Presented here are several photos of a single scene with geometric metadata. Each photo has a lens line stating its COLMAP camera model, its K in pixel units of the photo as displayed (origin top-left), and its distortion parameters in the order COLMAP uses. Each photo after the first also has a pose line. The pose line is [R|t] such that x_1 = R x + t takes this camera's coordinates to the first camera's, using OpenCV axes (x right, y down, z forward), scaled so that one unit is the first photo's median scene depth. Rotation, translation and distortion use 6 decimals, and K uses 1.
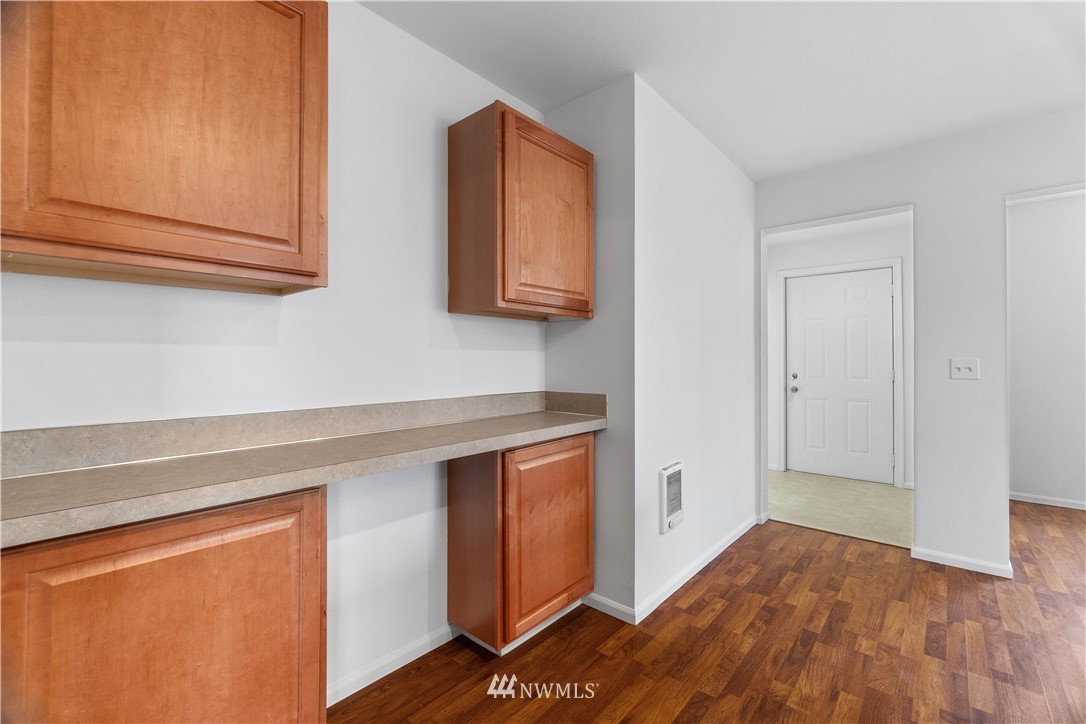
lens RADIAL K [[469.2, 0, 541.1], [0, 469.2, 356.4], [0, 0, 1]] dist [-0.007182, 0.001750]
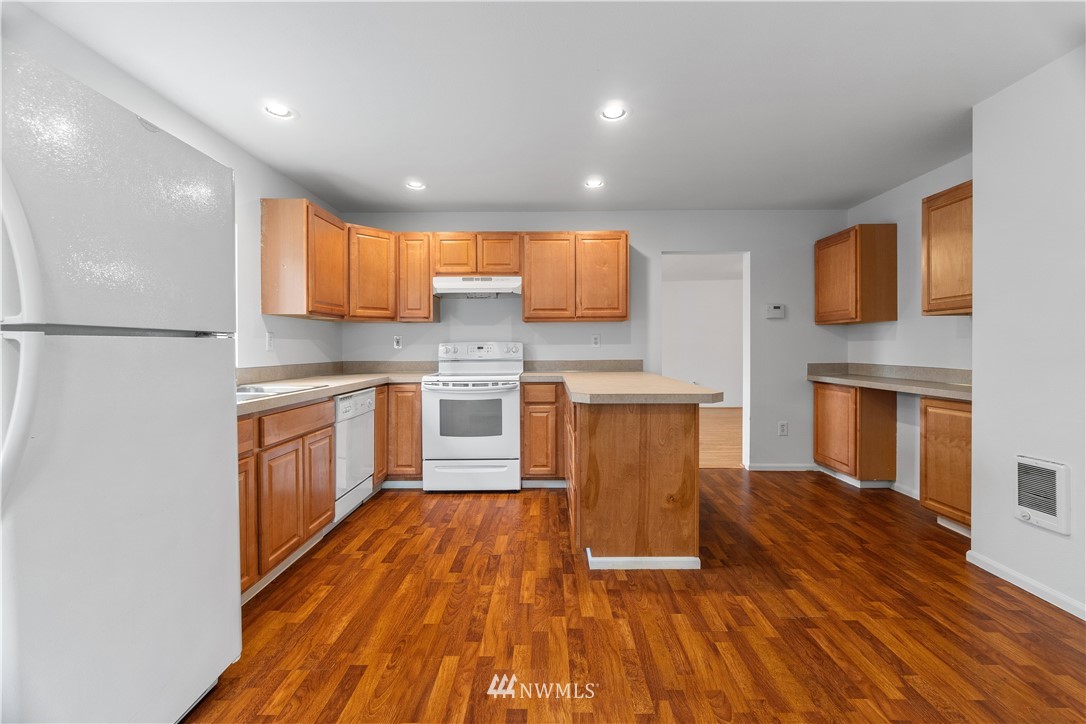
lens RADIAL K [[469.2, 0, 546.4], [0, 469.2, 352.3], [0, 0, 1]] dist [-0.007182, 0.001750]
pose [[-0.753555, 0.014357, -0.657228, 2.052476], [0.009556, 0.999895, 0.010886, 0.000106], [0.657315, 0.001922, -0.753613, 1.333738]]
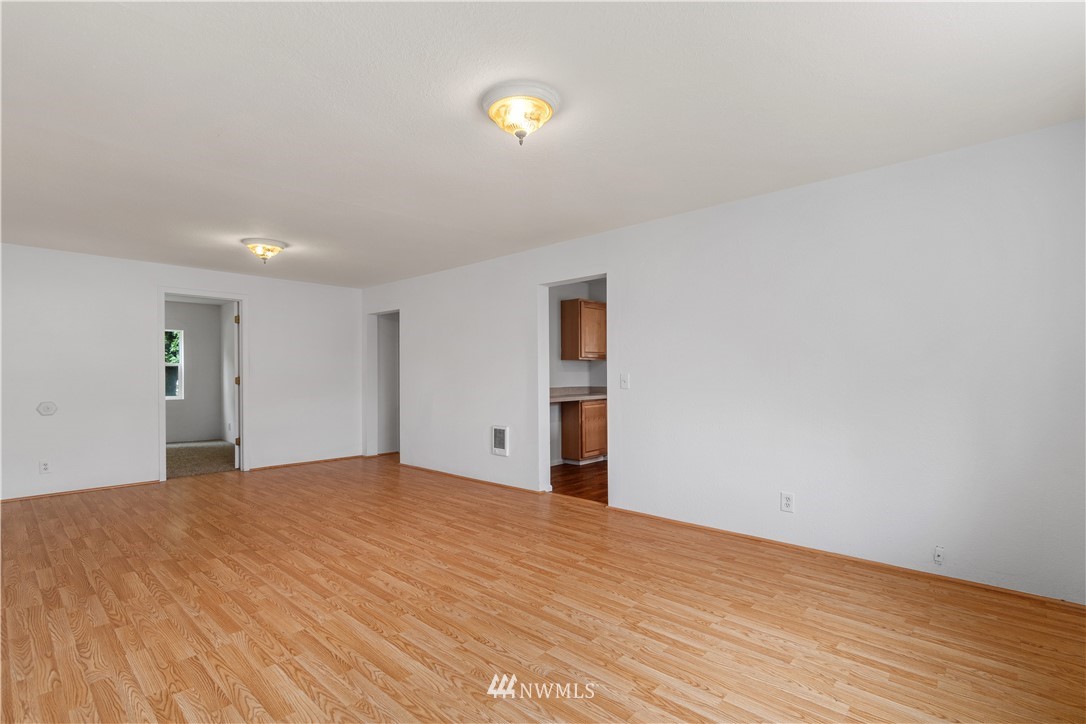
lens RADIAL K [[496.1, 0, 537.5], [0, 496.1, 368.3], [0, 0, 1]] dist [-0.003114, 0.000041]
pose [[0.999947, -0.003650, -0.009592, -0.324380], [0.003581, 0.999968, -0.007191, -0.014474], [0.009618, 0.007156, 0.999928, -2.334911]]
